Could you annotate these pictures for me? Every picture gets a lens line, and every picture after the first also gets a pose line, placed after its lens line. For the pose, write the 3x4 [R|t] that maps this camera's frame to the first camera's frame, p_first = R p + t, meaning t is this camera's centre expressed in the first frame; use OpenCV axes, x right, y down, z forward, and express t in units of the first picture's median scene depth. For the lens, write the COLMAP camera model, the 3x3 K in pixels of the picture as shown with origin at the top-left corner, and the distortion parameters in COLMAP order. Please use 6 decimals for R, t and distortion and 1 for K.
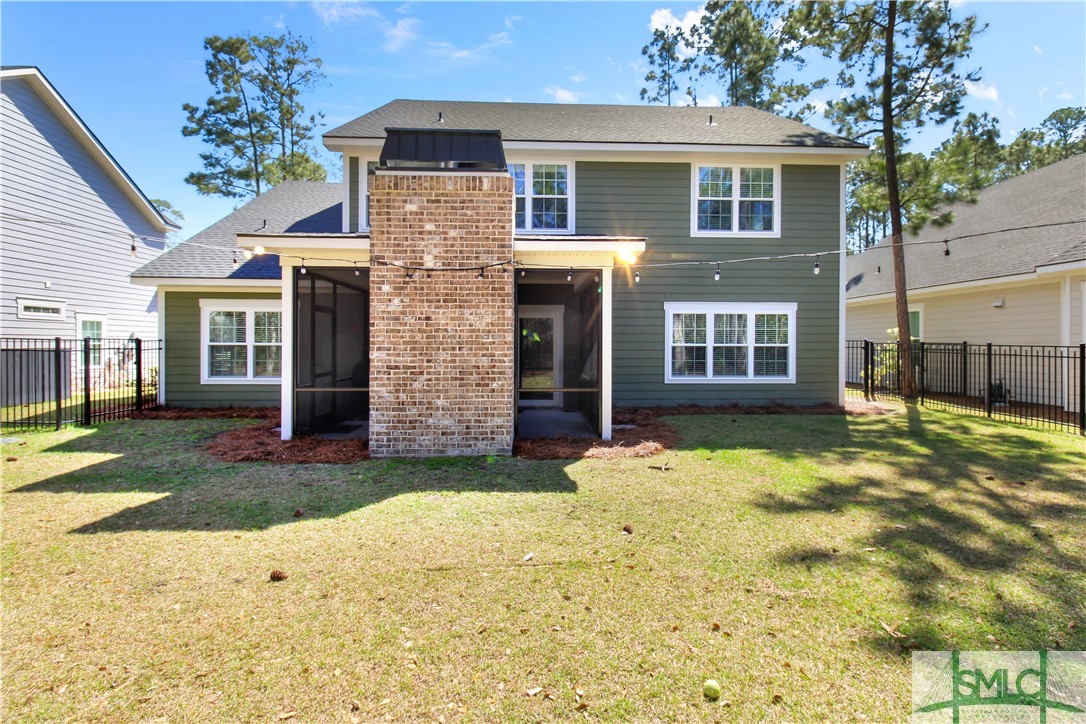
lens RADIAL K [[540.4, 0, 540.3], [0, 540.4, 354.7], [0, 0, 1]] dist [0.001344, 0.000380]
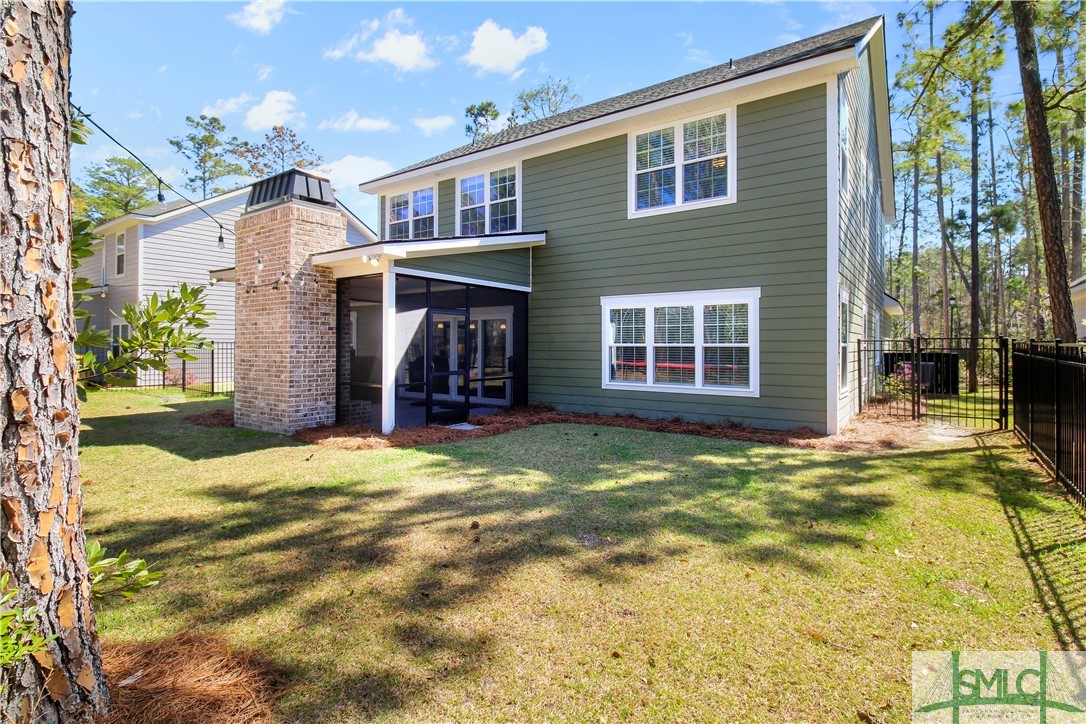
lens RADIAL K [[540.4, 0, 542.3], [0, 540.4, 358.8], [0, 0, 1]] dist [0.001344, 0.000380]
pose [[0.787271, 0.011017, -0.616509, 0.699608], [-0.013398, 0.999910, 0.000759, 0.004753], [0.616461, 0.007663, 0.787348, 0.240456]]
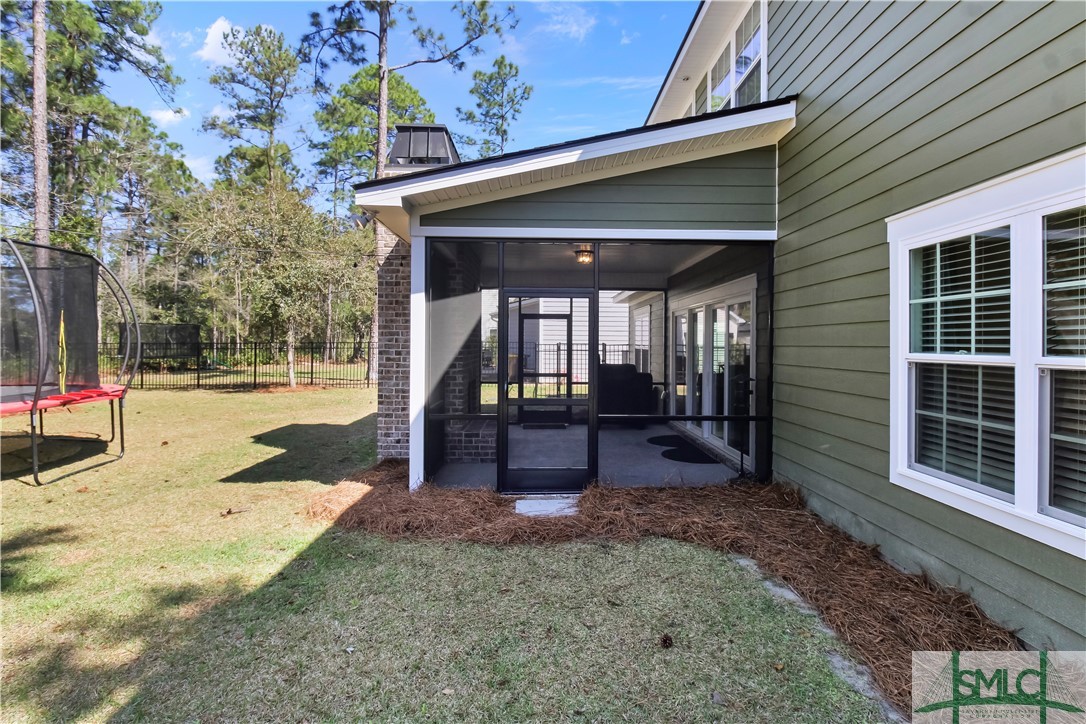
lens RADIAL K [[540.4, 0, 528.9], [0, 540.4, 347.8], [0, 0, 1]] dist [0.001344, 0.000380]
pose [[-0.038026, 0.003299, -0.999271, 0.545385], [-0.029657, 0.999550, 0.004428, -0.019007], [0.998837, 0.029804, -0.037911, 0.804030]]
